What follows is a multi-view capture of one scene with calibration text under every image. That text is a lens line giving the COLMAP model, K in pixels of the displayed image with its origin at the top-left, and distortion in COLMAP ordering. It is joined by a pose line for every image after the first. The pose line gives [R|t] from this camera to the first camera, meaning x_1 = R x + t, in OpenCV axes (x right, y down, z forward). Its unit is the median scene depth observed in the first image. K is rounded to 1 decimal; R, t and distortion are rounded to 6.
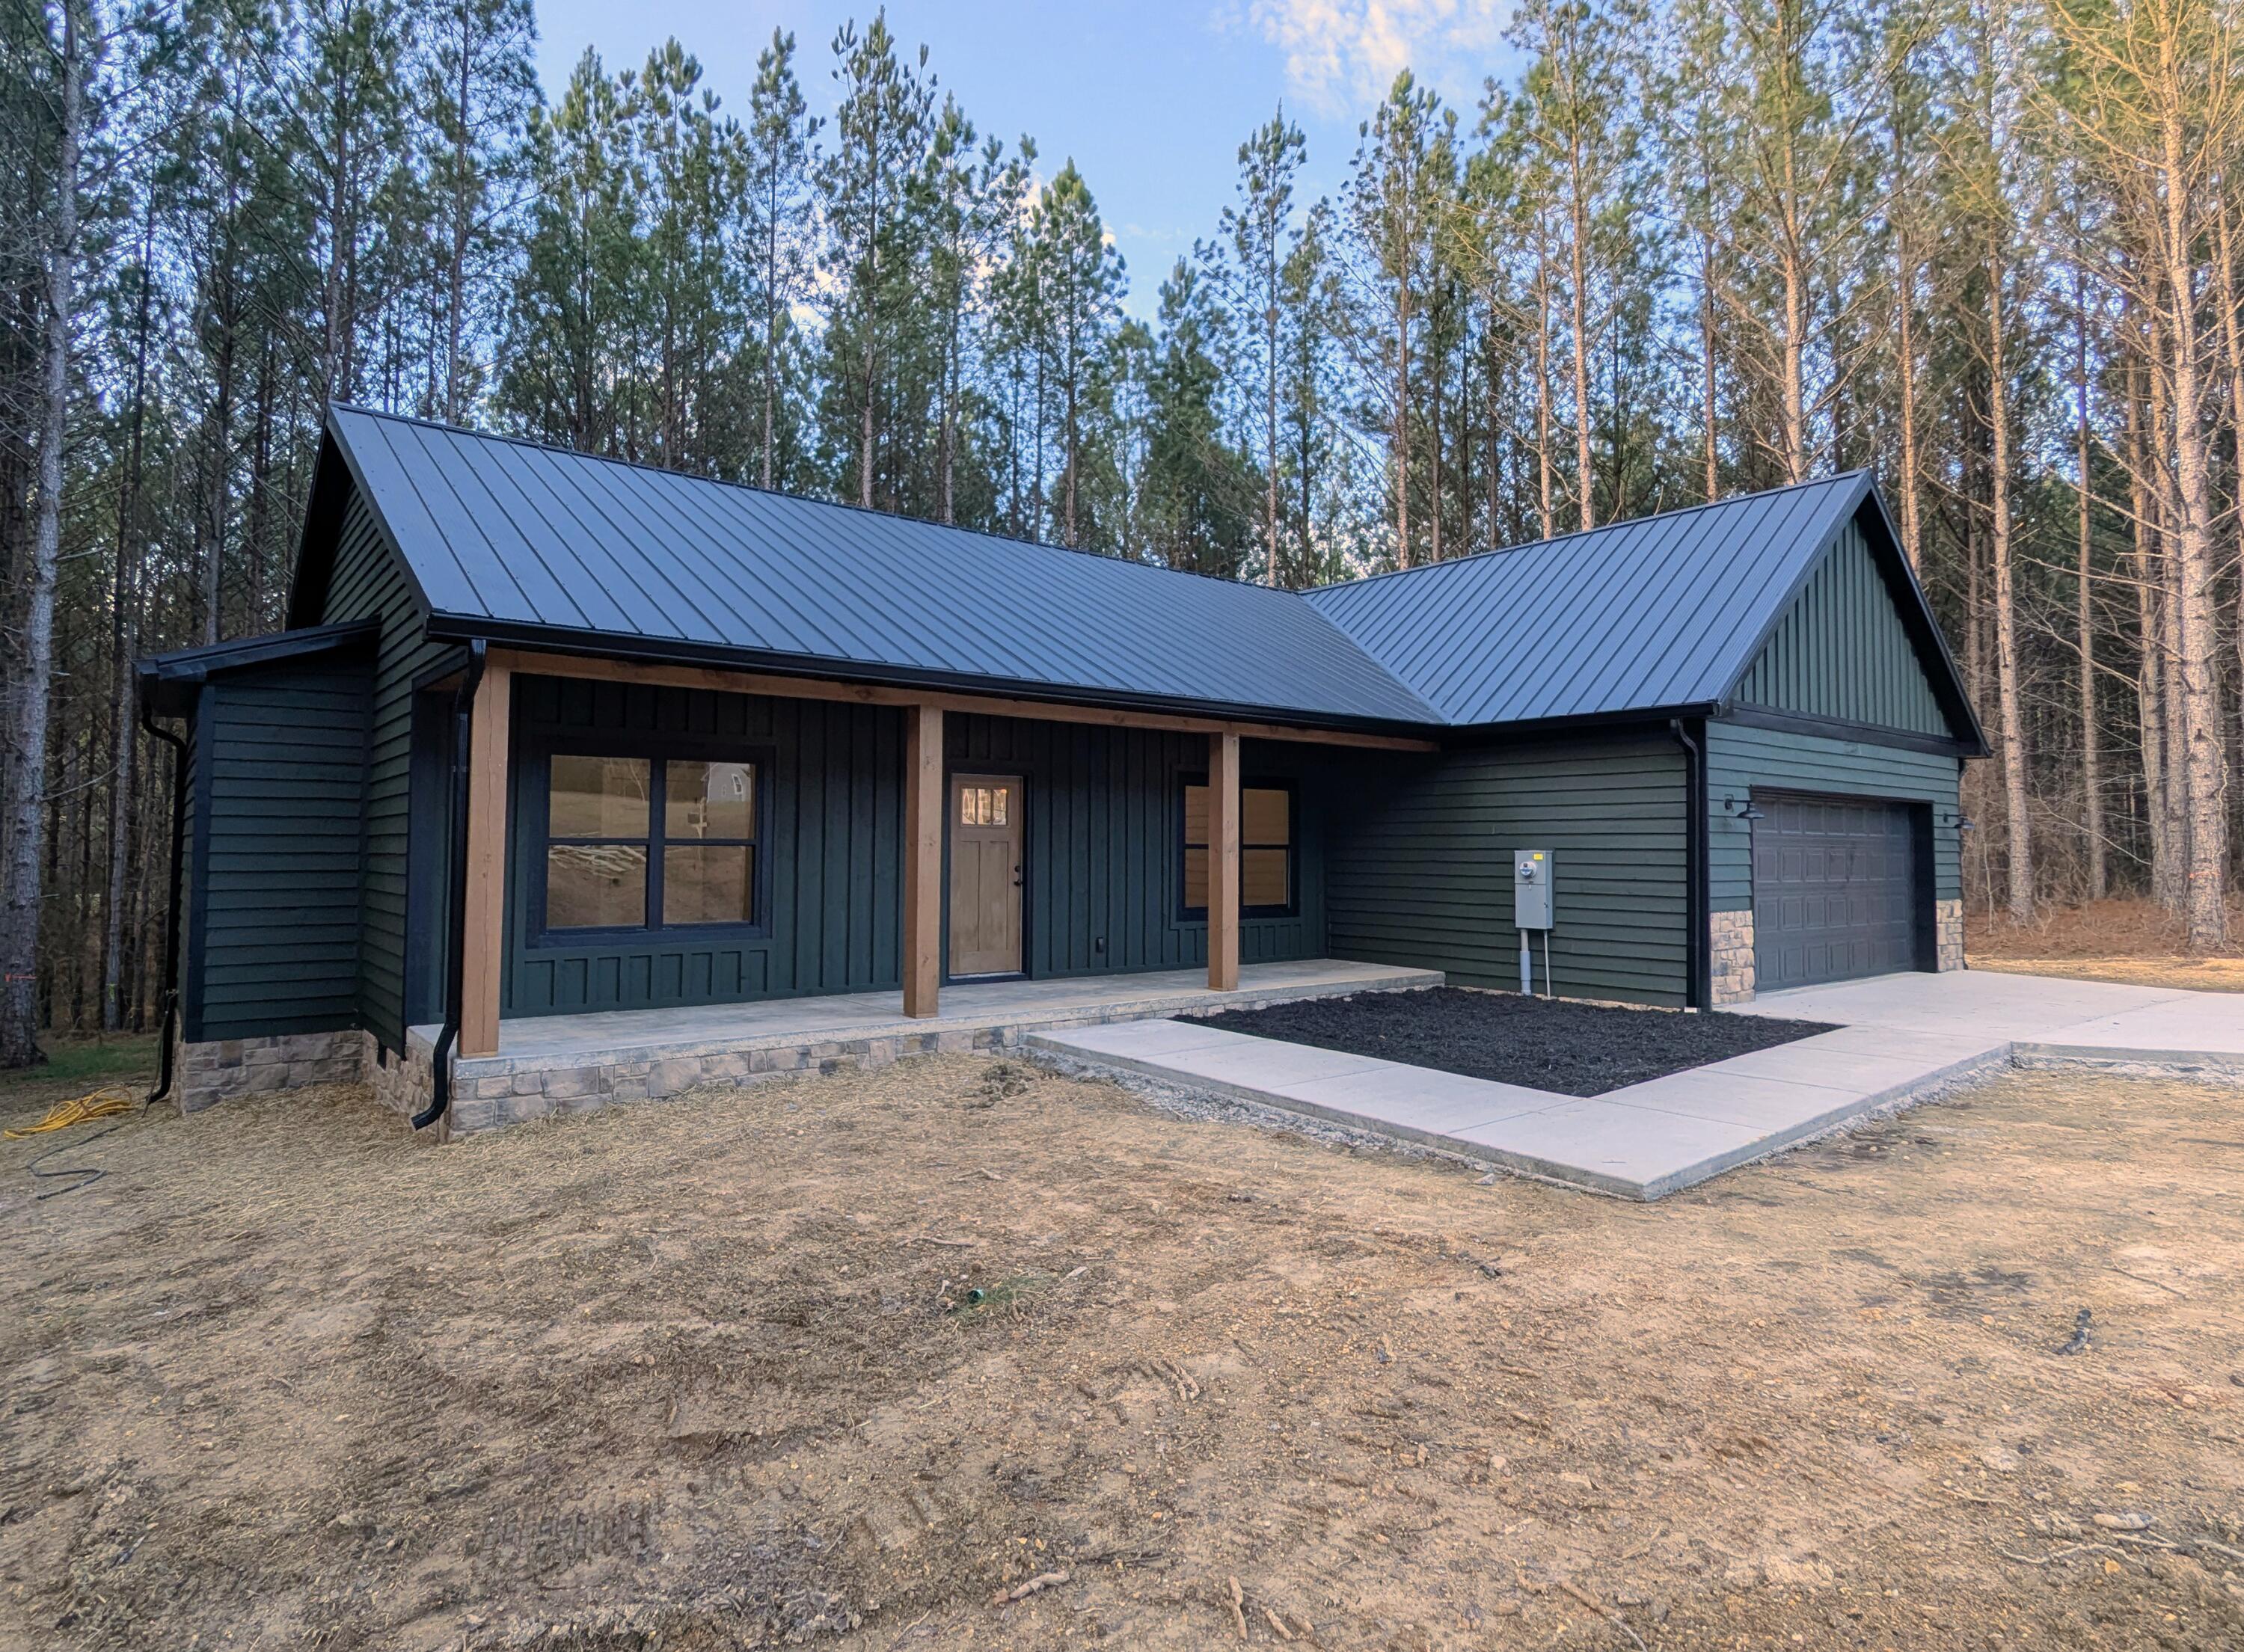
lens RADIAL K [[1254.7, 0, 1121.9], [0, 1254.7, 821.0], [0, 0, 1]] dist [0.007244, 0.000316]
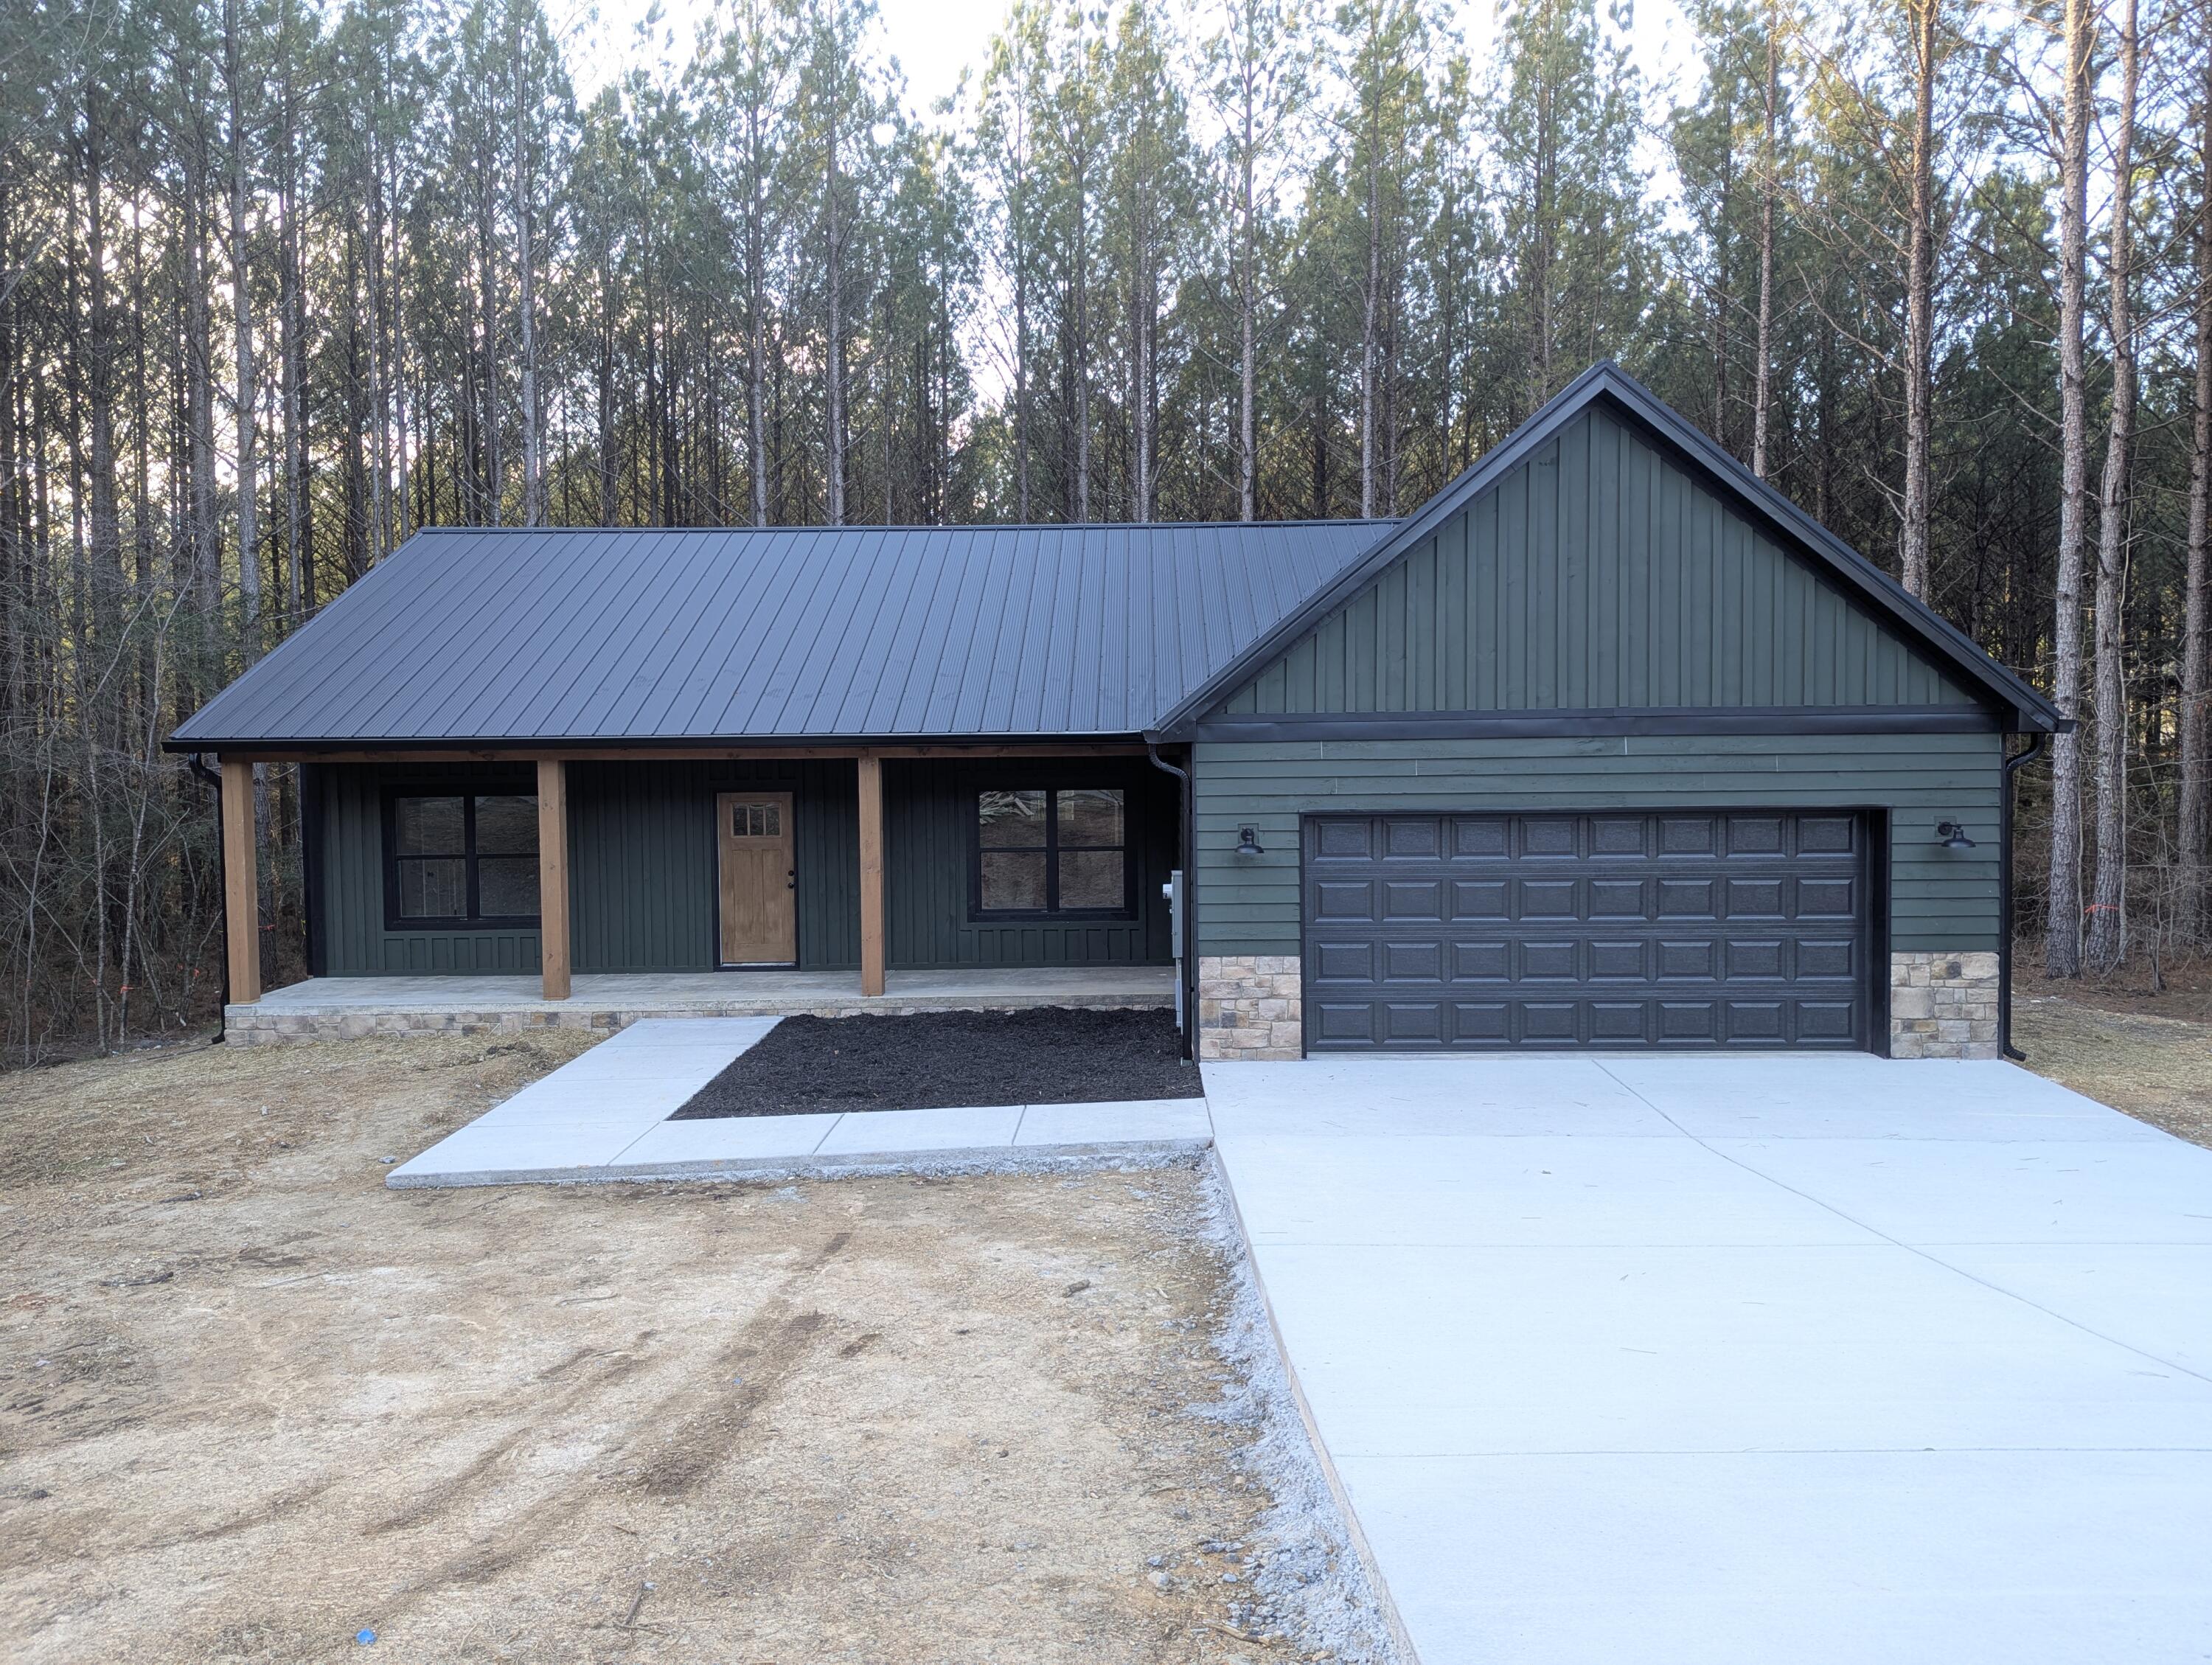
lens RADIAL K [[1546.8, 0, 1114.0], [0, 1546.8, 826.9], [0, 0, 1]] dist [0.059846, -0.051046]
pose [[0.769576, 0.019000, -0.638272, 1.322618], [0.032595, 0.997085, 0.068982, -0.116283], [0.637723, -0.073891, 0.766714, 0.137424]]
